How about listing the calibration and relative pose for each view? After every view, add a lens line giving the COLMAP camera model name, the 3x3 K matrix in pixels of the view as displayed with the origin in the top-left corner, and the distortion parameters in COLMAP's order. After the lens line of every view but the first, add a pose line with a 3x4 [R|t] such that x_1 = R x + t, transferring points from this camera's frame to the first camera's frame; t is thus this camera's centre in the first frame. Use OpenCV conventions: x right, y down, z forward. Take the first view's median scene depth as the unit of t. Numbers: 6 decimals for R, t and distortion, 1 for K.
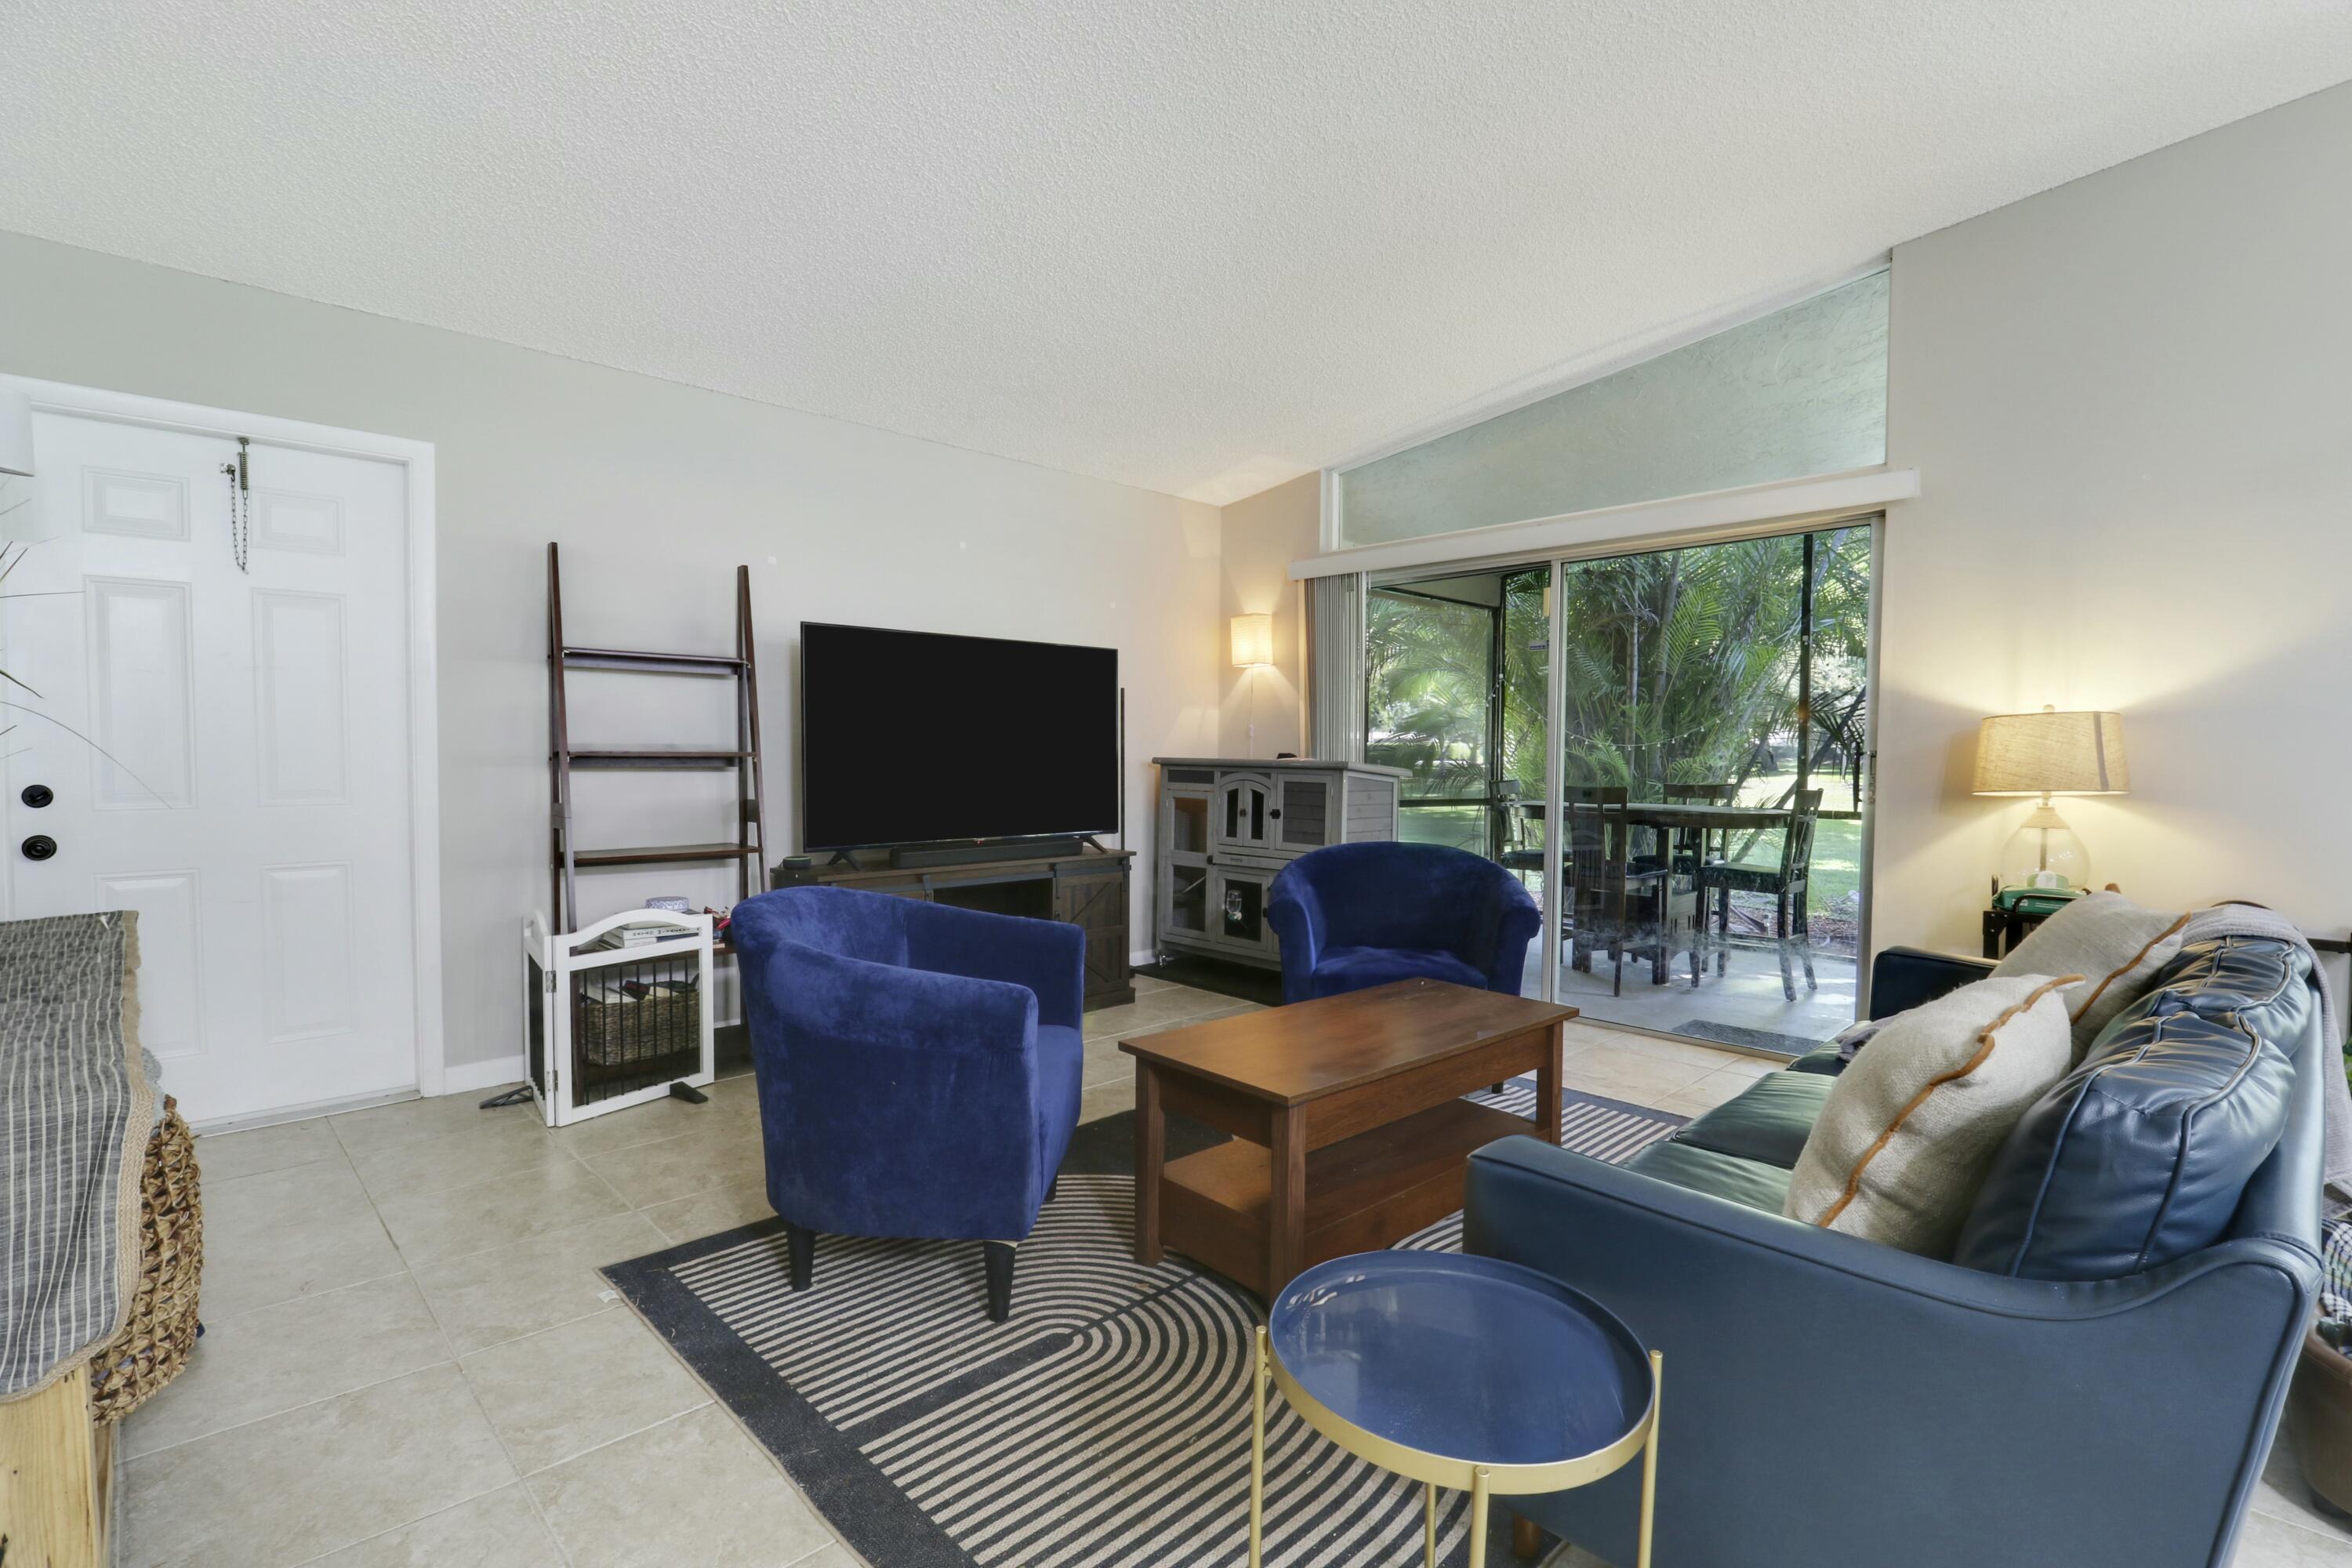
lens RADIAL K [[1082.2, 0, 1189.9], [0, 1082.2, 791.6], [0, 0, 1]] dist [0.000897, -0.012890]
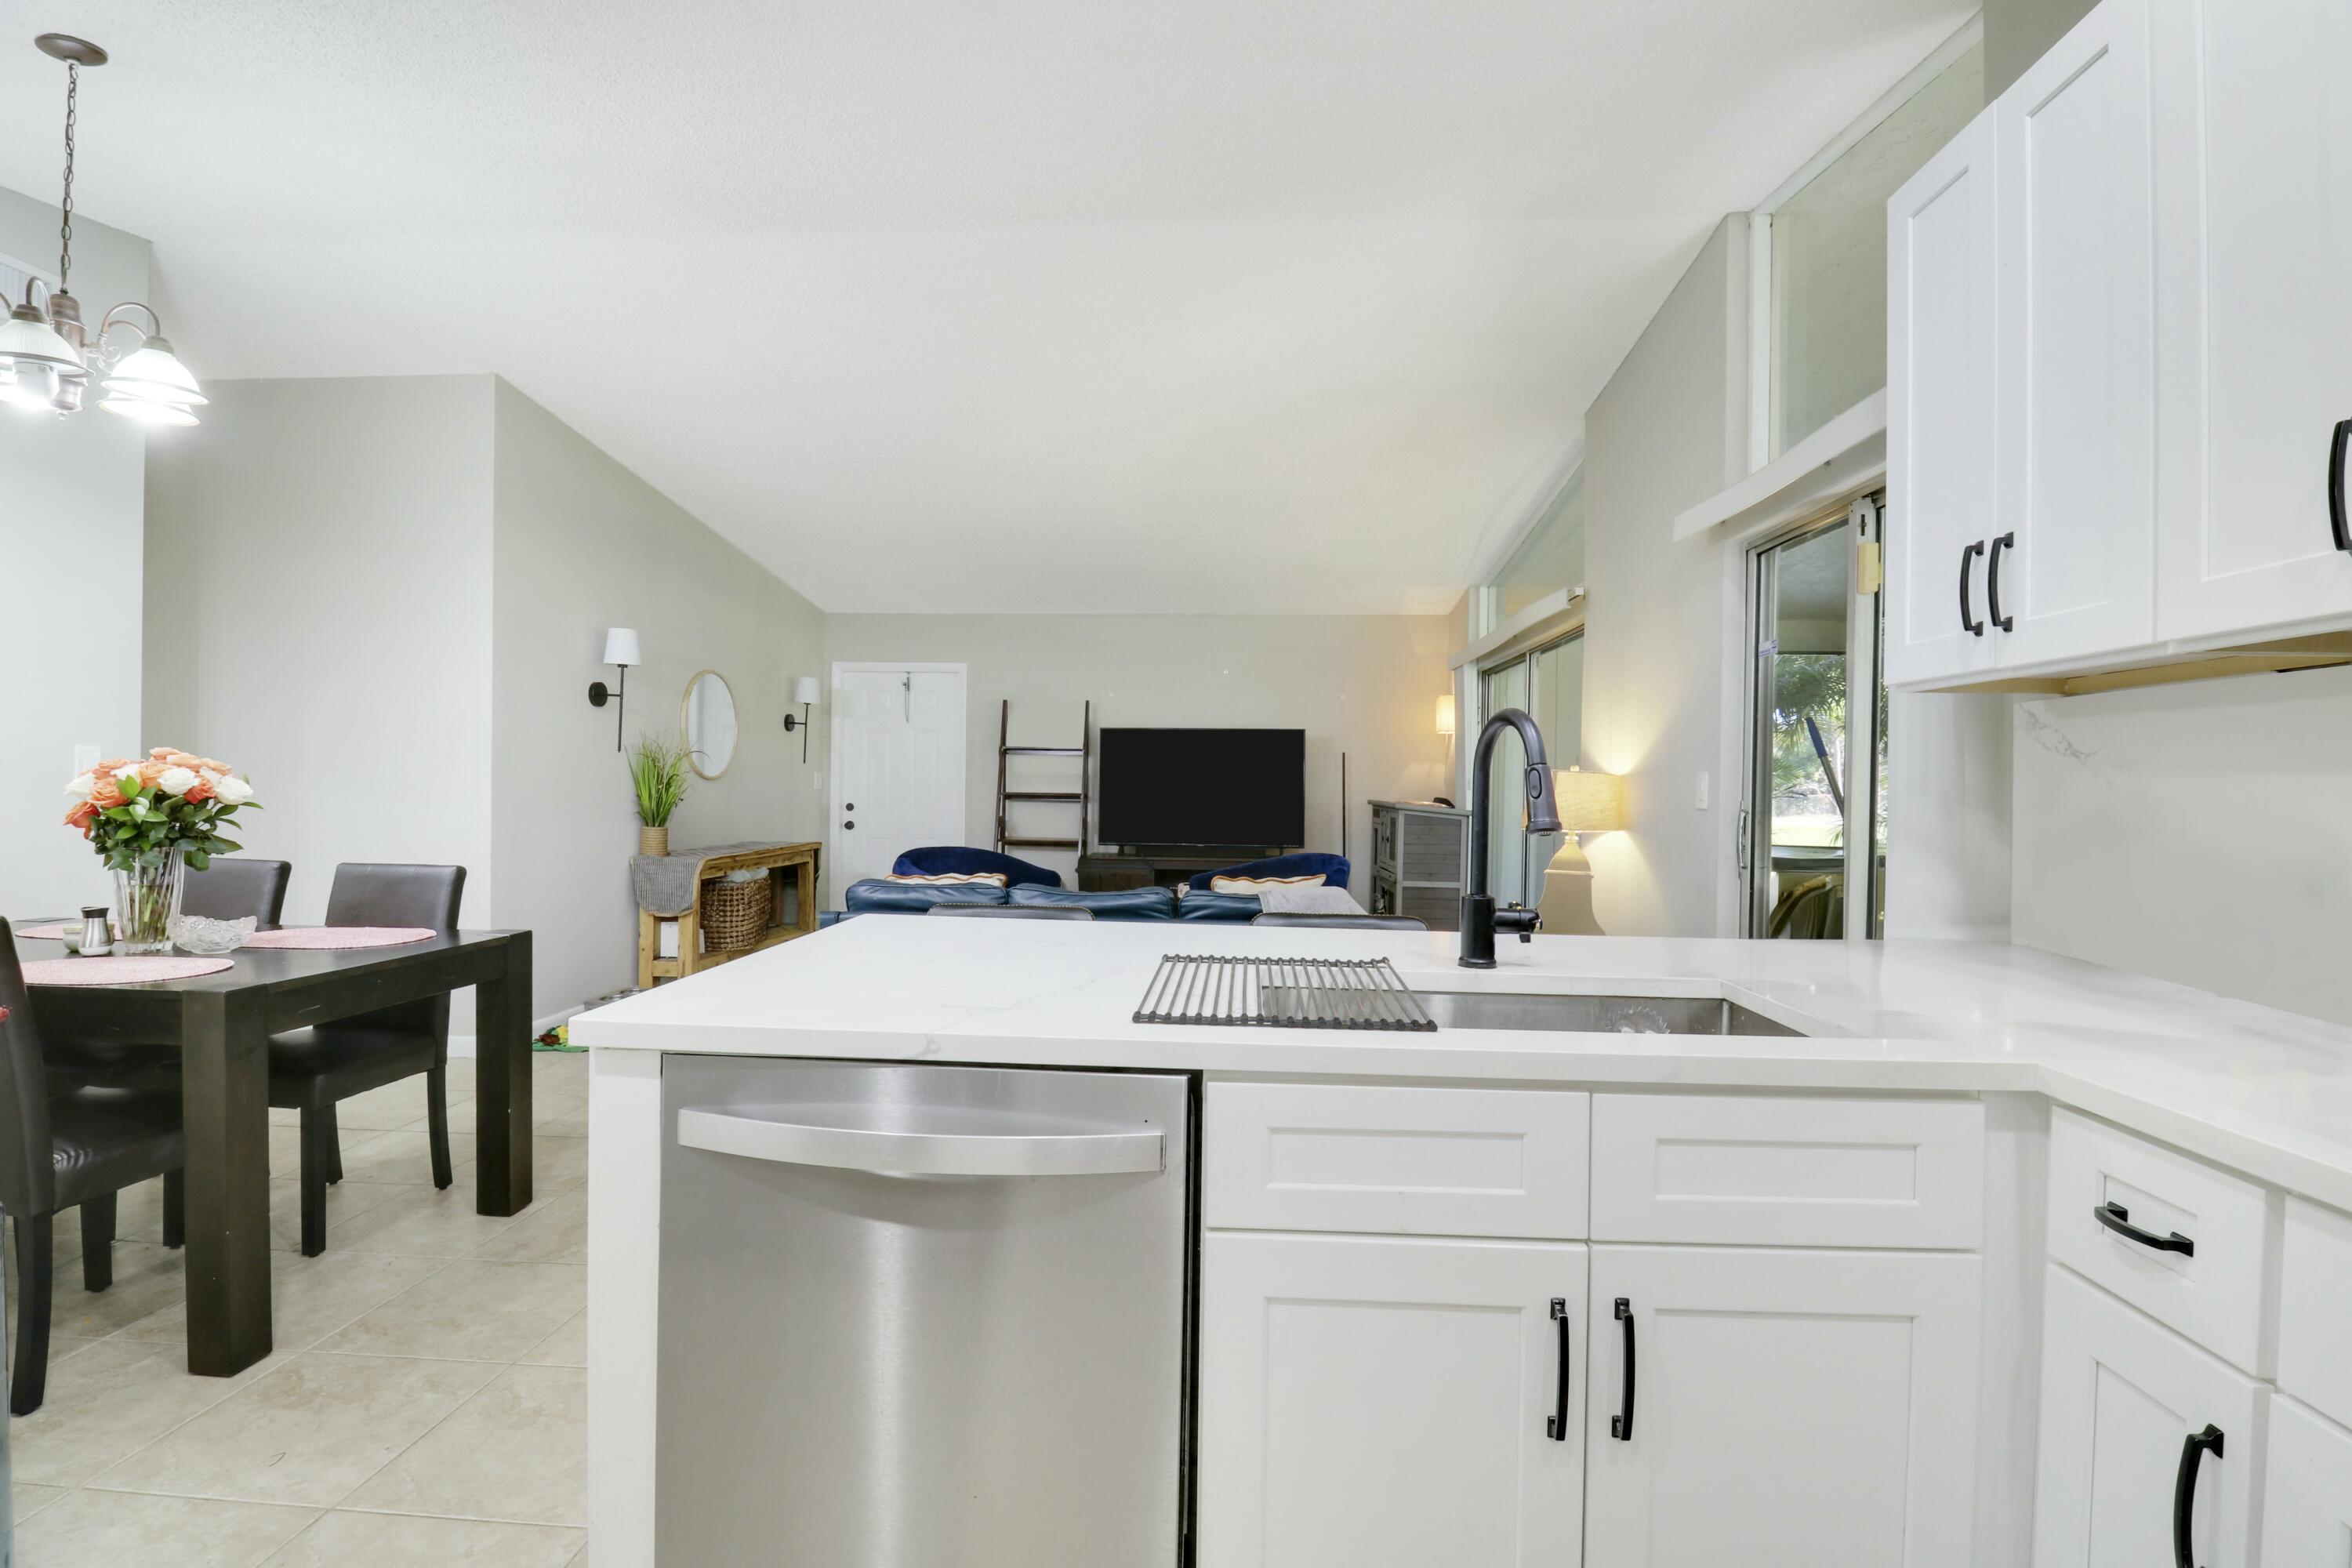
lens RADIAL K [[1082.2, 0, 1189.9], [0, 1082.2, 791.6], [0, 0, 1]] dist [0.000897, -0.012890]
pose [[0.675185, 0.006187, -0.737622, 1.182204], [-0.034828, 0.999117, -0.023500, -0.000387], [0.736825, 0.041557, 0.674805, -0.199123]]
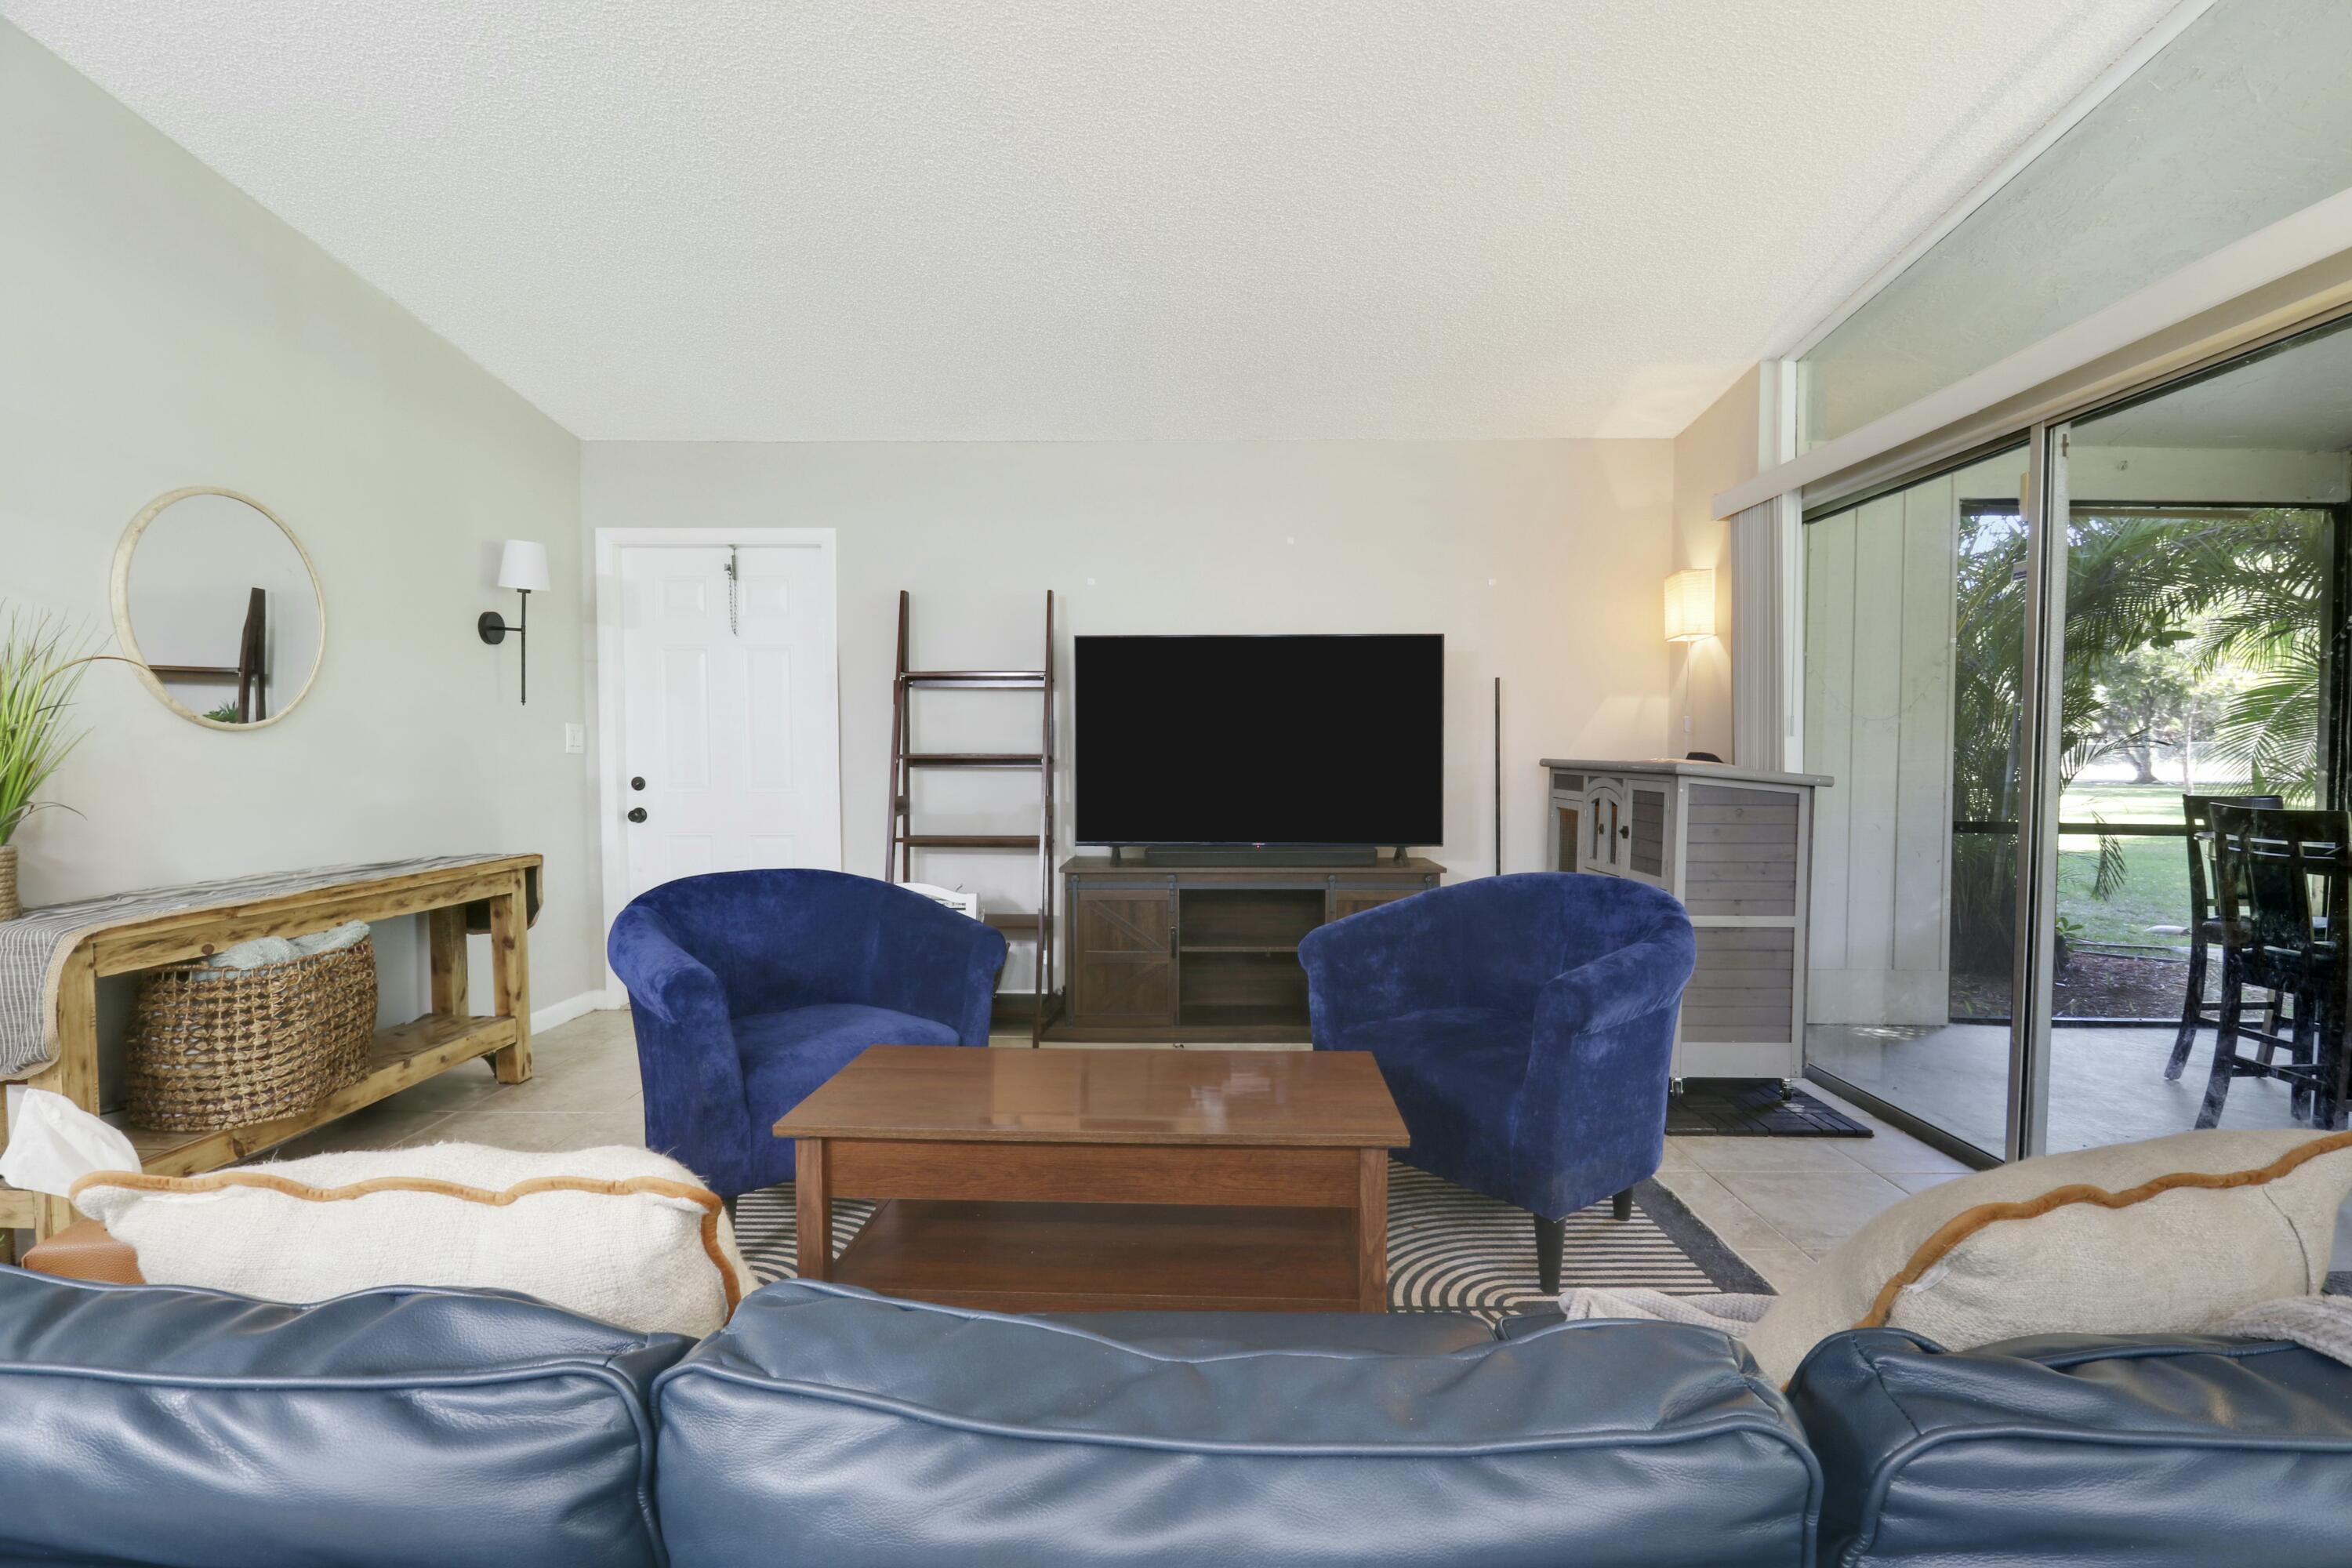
lens RADIAL K [[1082.2, 0, 1189.9], [0, 1082.2, 791.6], [0, 0, 1]] dist [0.000897, -0.012890]
pose [[0.713279, 0.018941, -0.700624, 0.488566], [-0.020676, 0.999768, 0.005979, -0.007562], [0.700575, 0.010221, 0.713506, 0.293288]]
